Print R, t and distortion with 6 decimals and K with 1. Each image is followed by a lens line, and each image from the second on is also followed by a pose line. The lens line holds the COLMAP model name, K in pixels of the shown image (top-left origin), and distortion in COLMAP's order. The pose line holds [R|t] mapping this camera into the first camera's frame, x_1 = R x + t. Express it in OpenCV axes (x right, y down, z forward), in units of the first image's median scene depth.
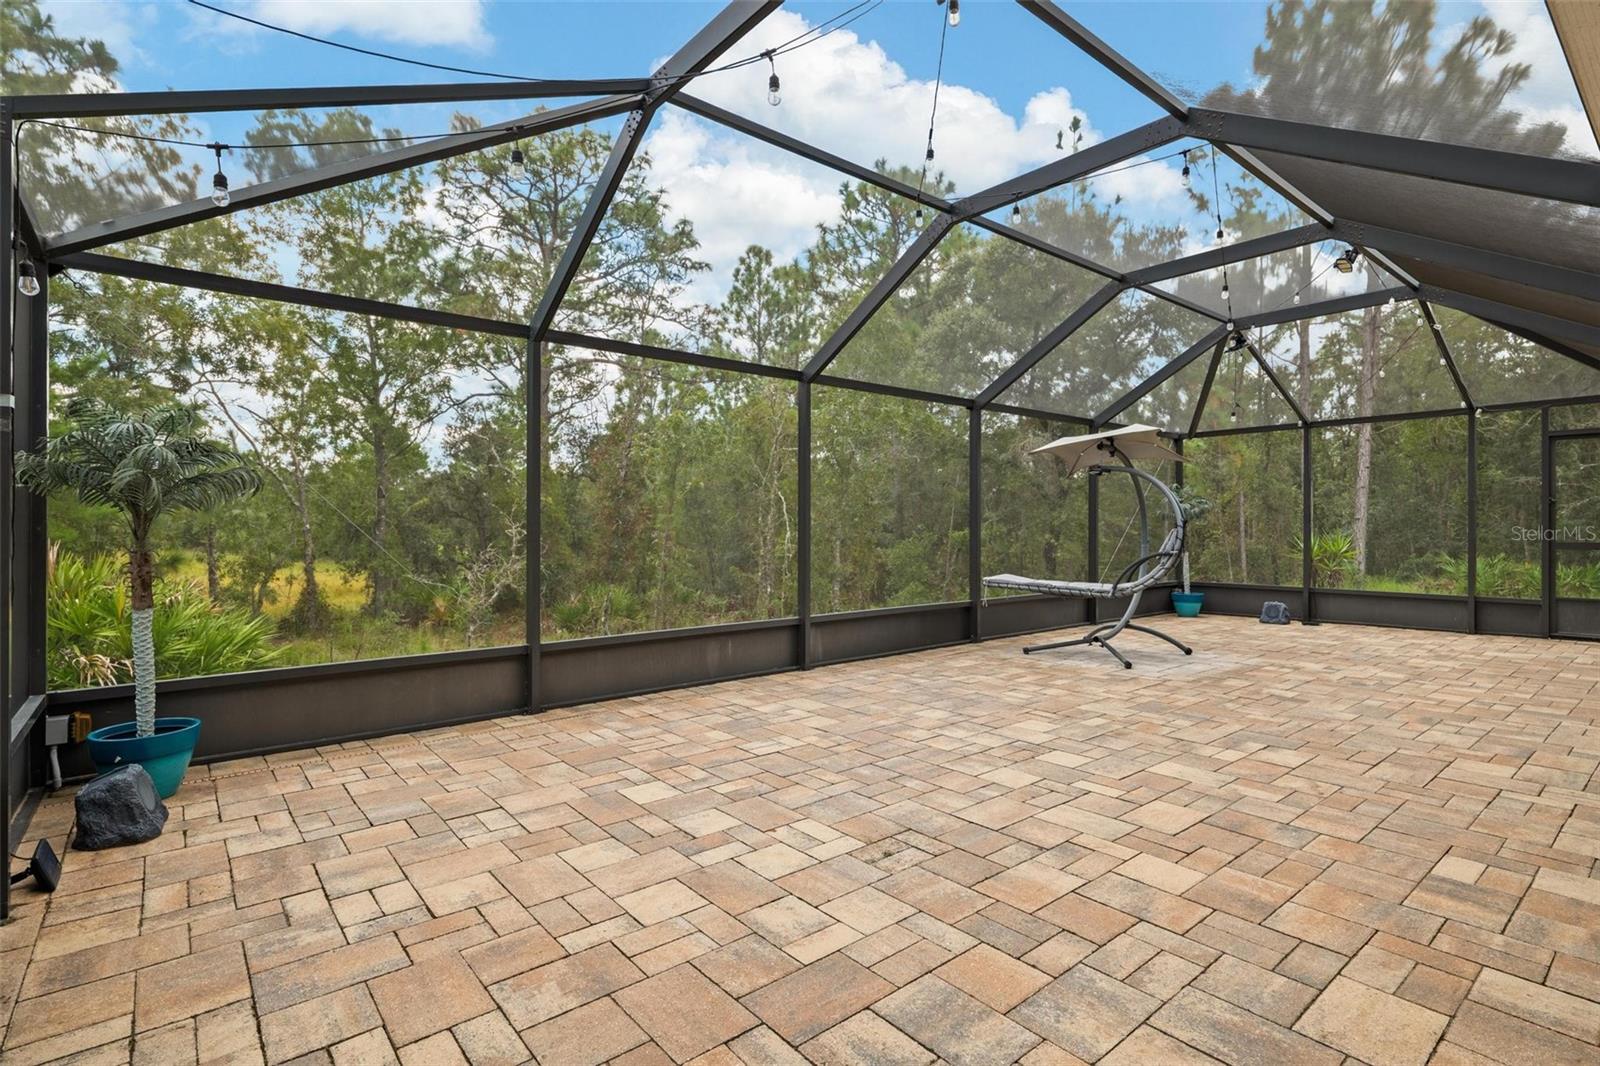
lens RADIAL K [[771.0, 0, 800.0], [0, 771.0, 533.0], [0, 0, 1]] dist [-0.000675, -0.000185]
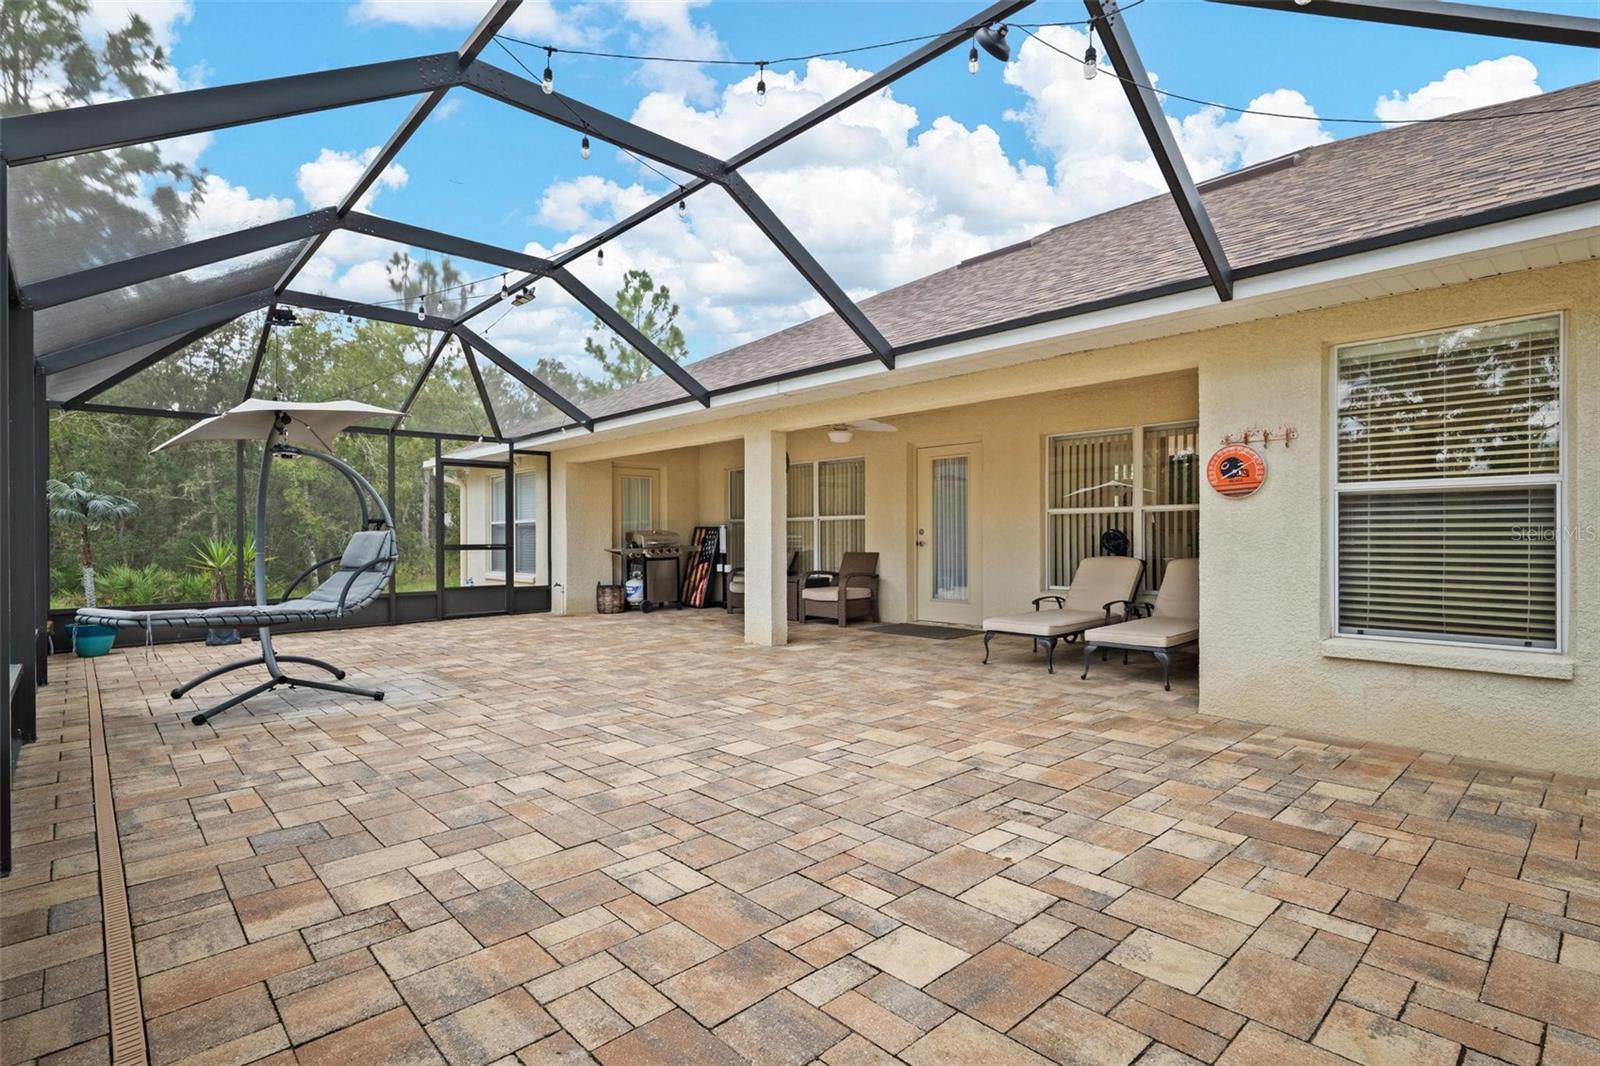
lens RADIAL K [[783.7, 0, 800.0], [0, 783.7, 533.0], [0, 0, 1]] dist [-0.000480, -0.000657]
pose [[-0.062016, 0.004822, 0.998064, -0.792036], [0.016094, 0.999863, -0.003830, 0.018546], [-0.997945, 0.015825, -0.062085, 1.130911]]
